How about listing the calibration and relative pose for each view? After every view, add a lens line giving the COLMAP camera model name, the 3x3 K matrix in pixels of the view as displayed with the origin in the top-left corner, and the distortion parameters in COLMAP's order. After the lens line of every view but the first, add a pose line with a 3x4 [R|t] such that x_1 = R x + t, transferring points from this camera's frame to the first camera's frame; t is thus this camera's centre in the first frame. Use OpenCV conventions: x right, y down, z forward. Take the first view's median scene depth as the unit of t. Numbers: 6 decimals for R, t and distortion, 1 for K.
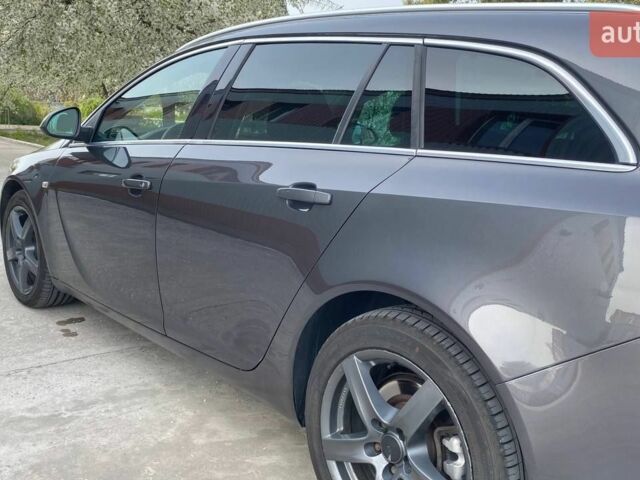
lens RADIAL K [[677.4, 0, 318.2], [0, 677.4, 251.0], [0, 0, 1]] dist [0.099830, -0.247357]
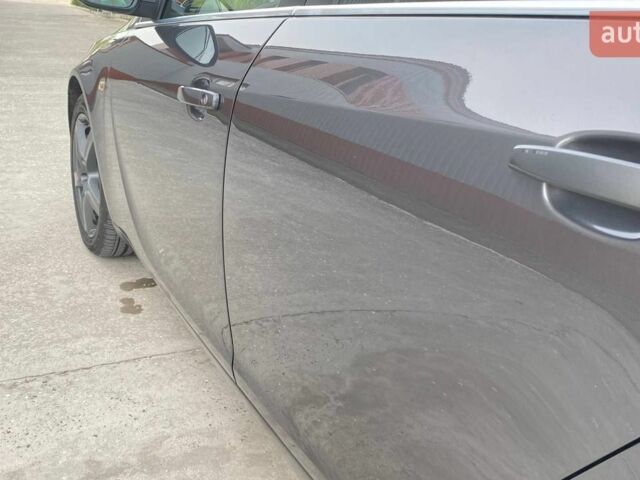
lens RADIAL K [[677.4, 0, 318.2], [0, 677.4, 251.0], [0, 0, 1]] dist [0.099830, -0.247357]
pose [[0.975067, 0.096538, -0.199813, -0.051183], [-0.068628, 0.987458, 0.142183, -0.051532], [0.211034, -0.124925, 0.969463, 0.415133]]
